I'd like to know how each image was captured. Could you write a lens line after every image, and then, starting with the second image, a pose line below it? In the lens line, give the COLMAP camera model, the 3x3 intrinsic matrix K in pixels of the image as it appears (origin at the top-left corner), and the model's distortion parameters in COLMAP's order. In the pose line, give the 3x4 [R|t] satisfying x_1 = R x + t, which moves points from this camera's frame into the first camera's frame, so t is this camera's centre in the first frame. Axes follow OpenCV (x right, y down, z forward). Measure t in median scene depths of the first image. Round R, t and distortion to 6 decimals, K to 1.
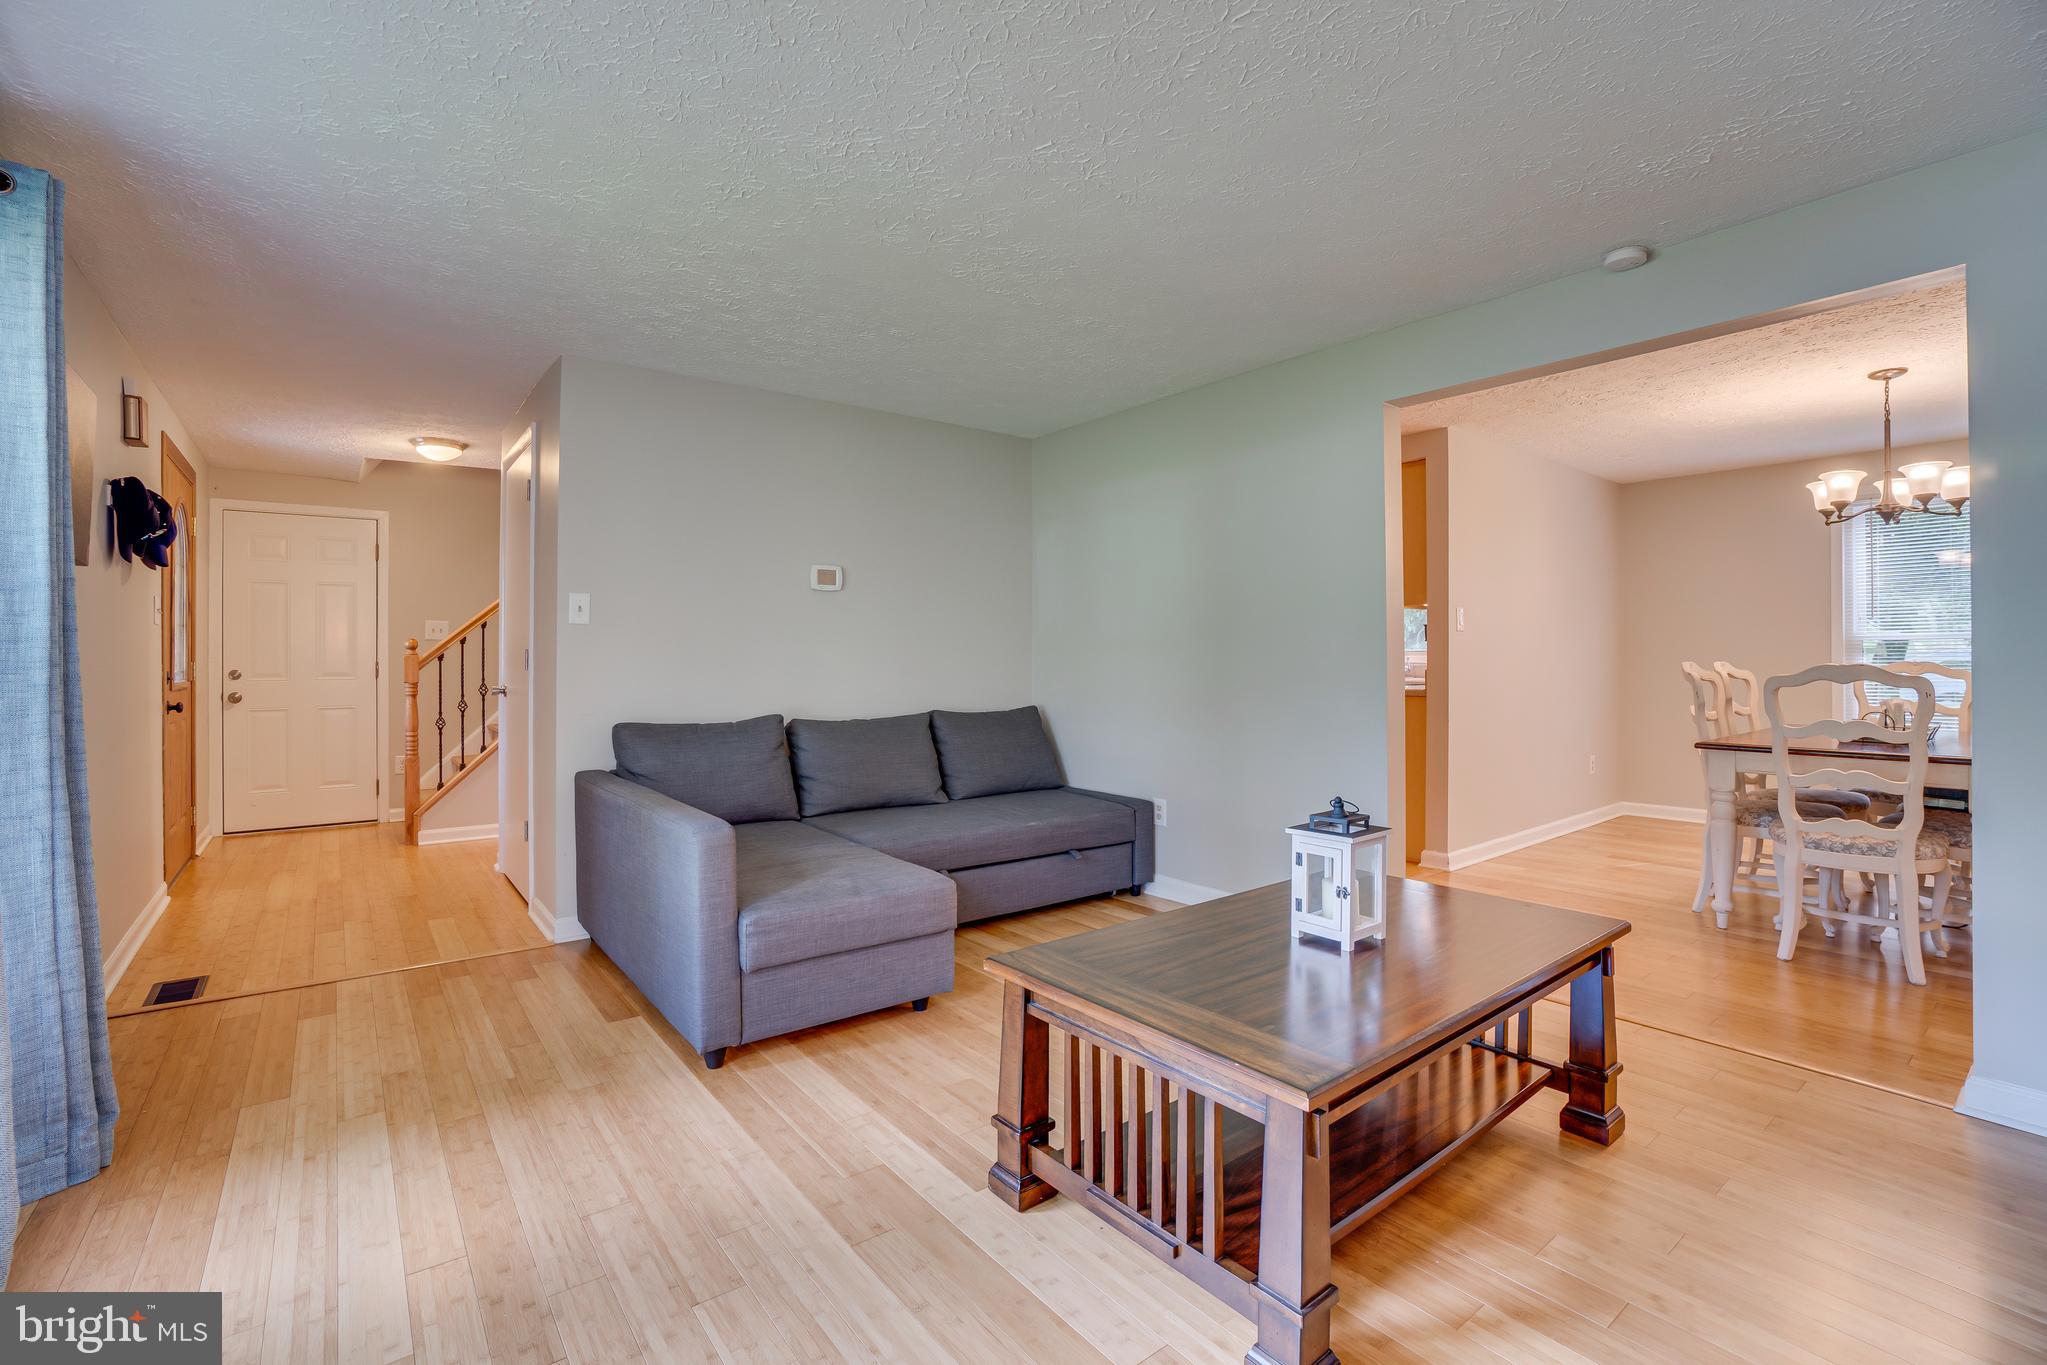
lens RADIAL K [[922.3, 0, 1033.5], [0, 922.3, 651.7], [0, 0, 1]] dist [-0.047423, 0.010867]
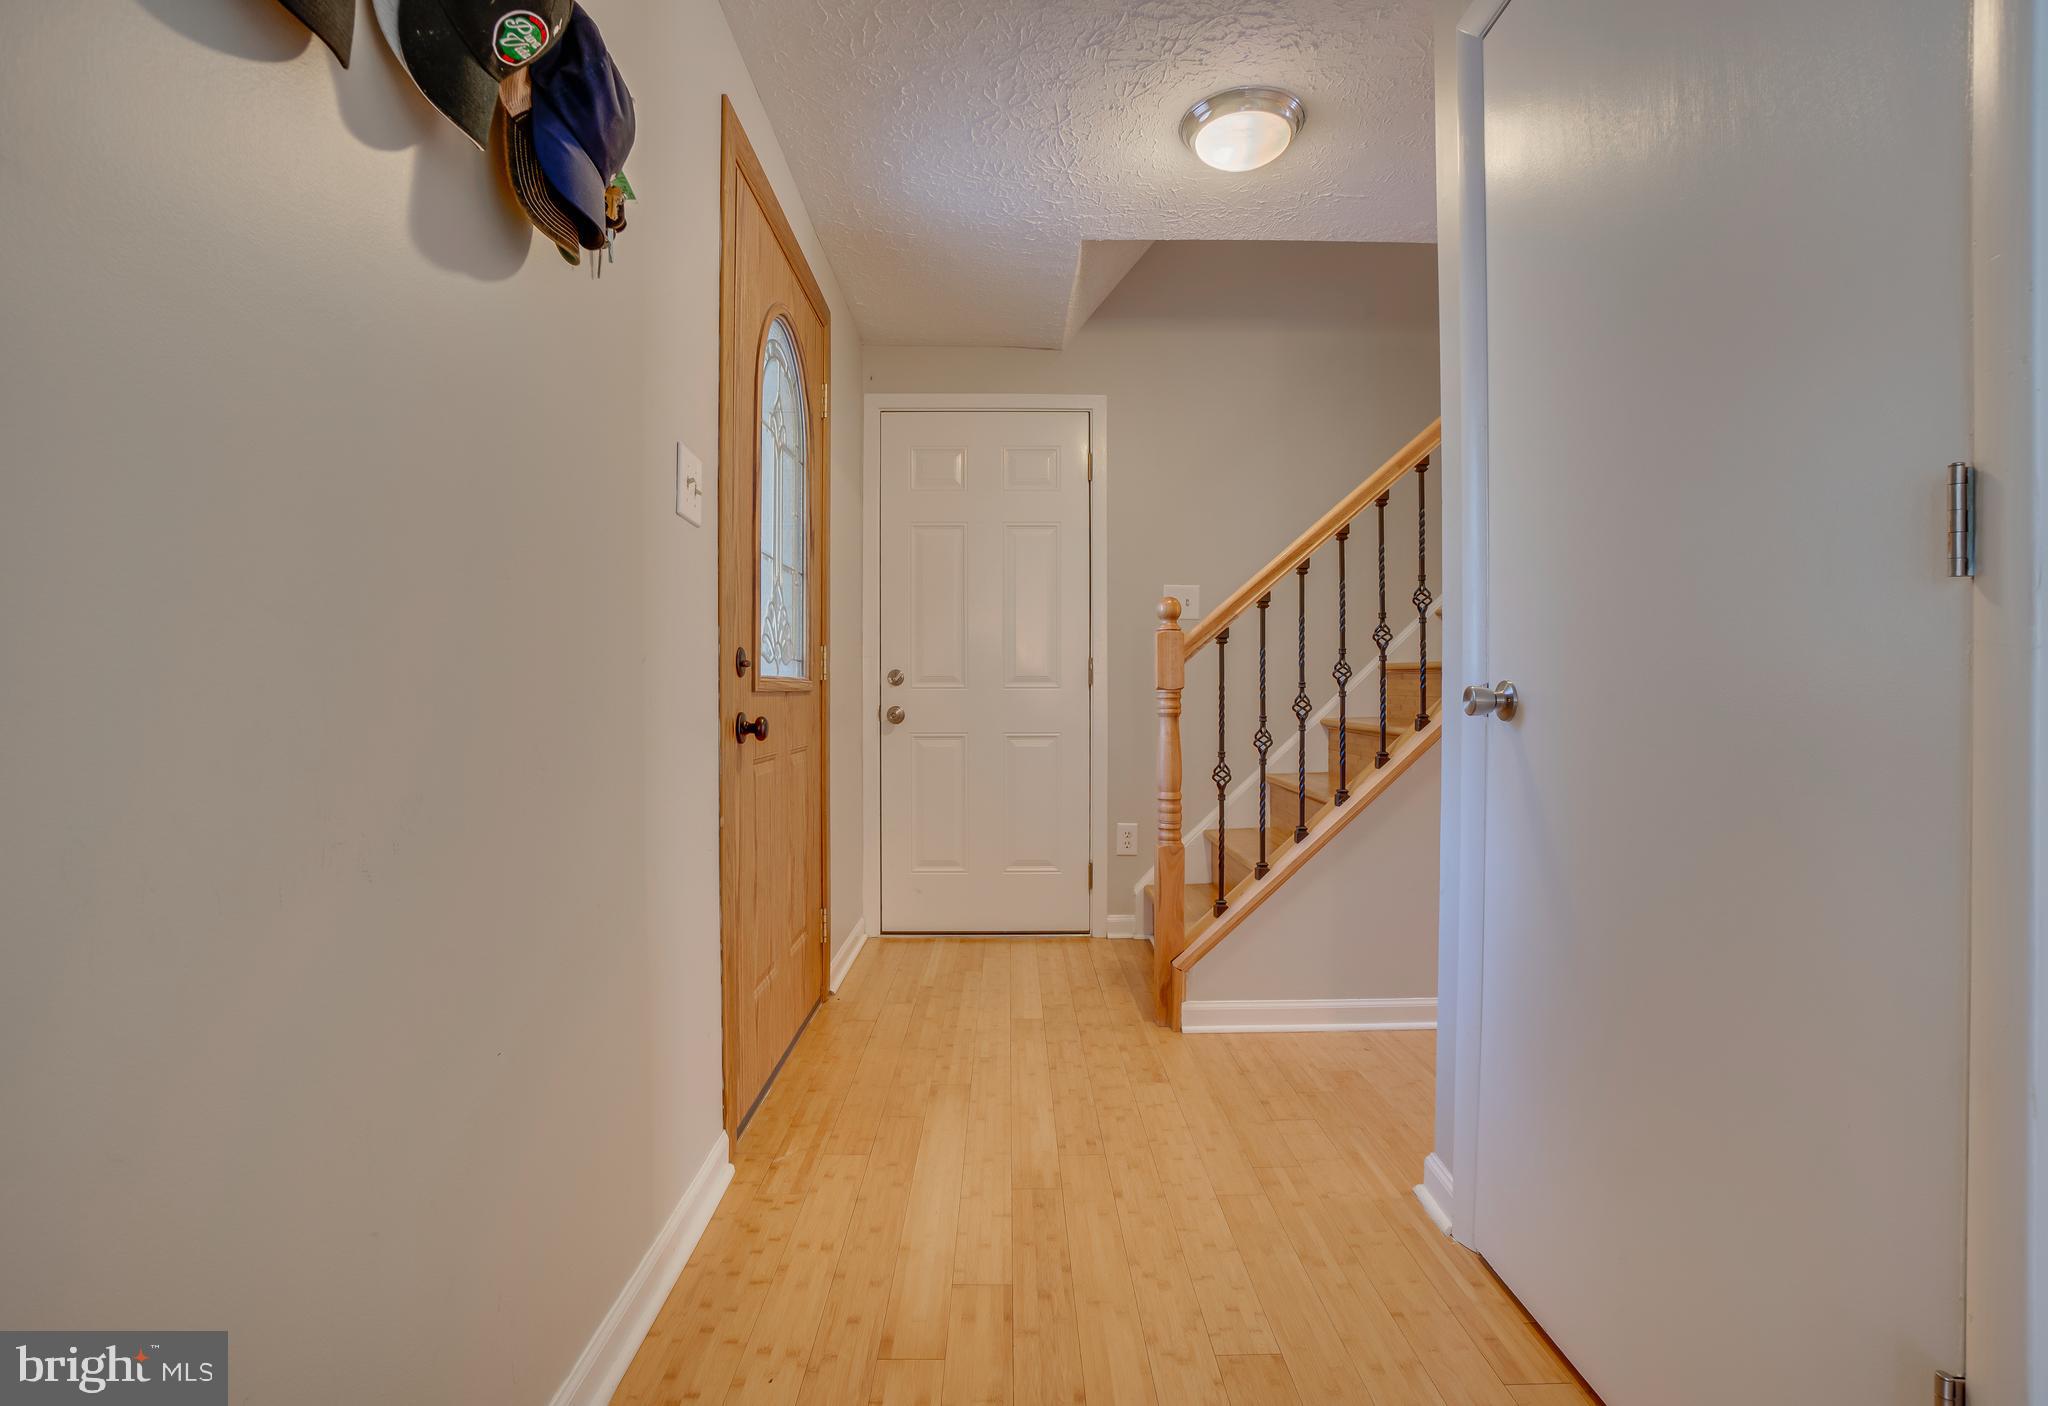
lens RADIAL K [[949.2, 0, 1036.0], [0, 949.2, 694.1], [0, 0, 1]] dist [0.003814, 0.000040]
pose [[0.807208, 0.005286, -0.590244, -0.482592], [-0.000271, 0.999963, 0.008584, 0.035359], [0.590267, -0.006769, 0.807180, 0.593784]]
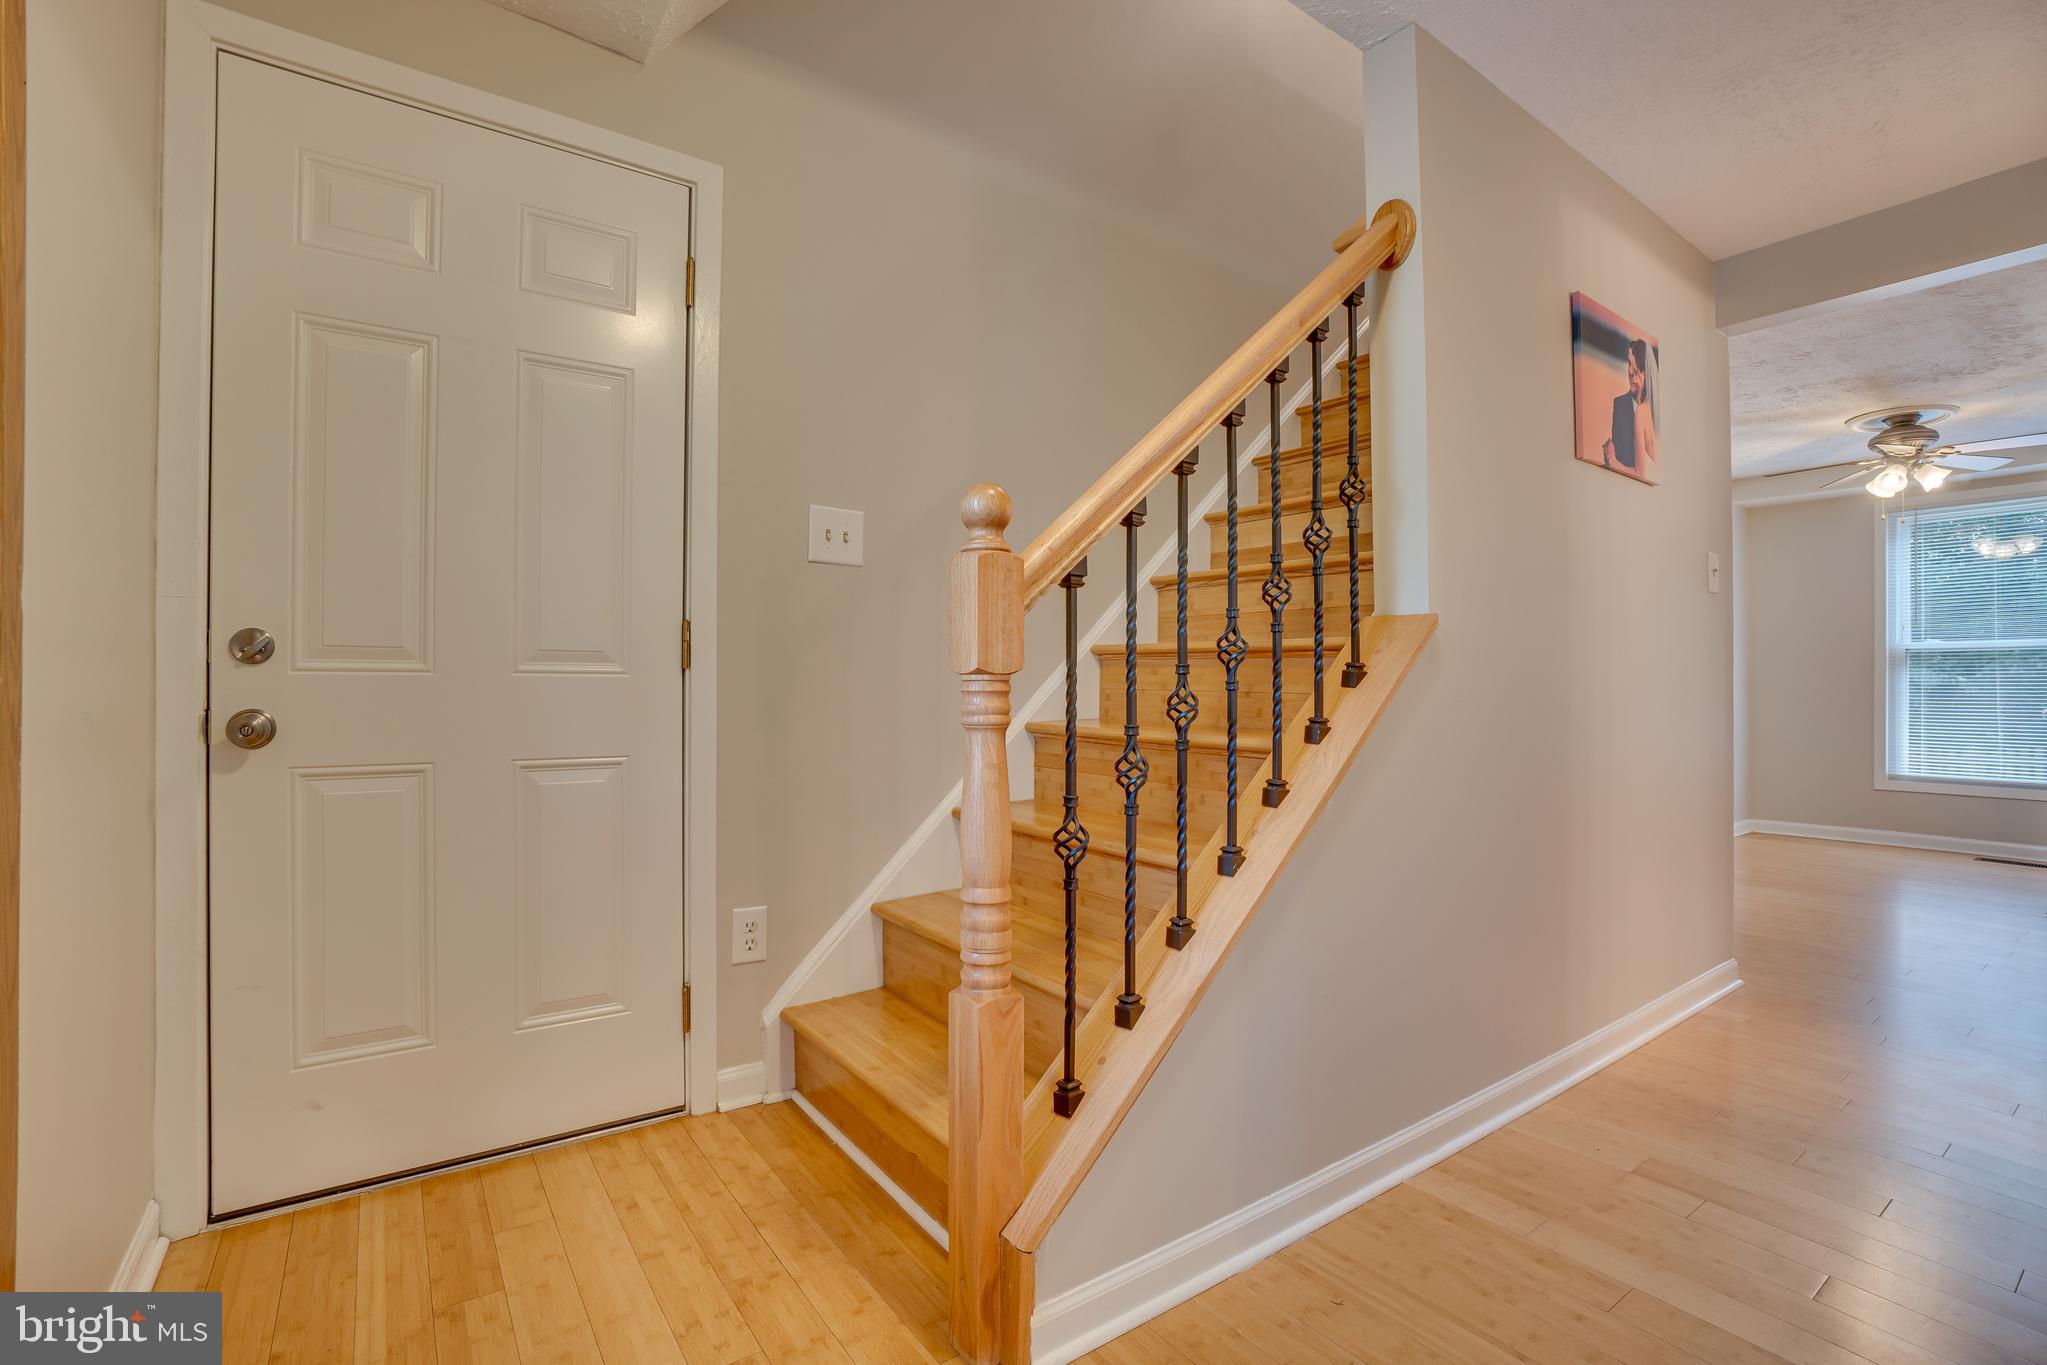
lens RADIAL K [[922.3, 0, 1016.2], [0, 922.3, 689.7], [0, 0, 1]] dist [-0.047423, 0.010867]
pose [[0.998865, 0.009059, -0.046771, -0.722039], [-0.008810, 0.999946, 0.005521, 0.040106], [0.046819, -0.005103, 0.998890, 0.822614]]
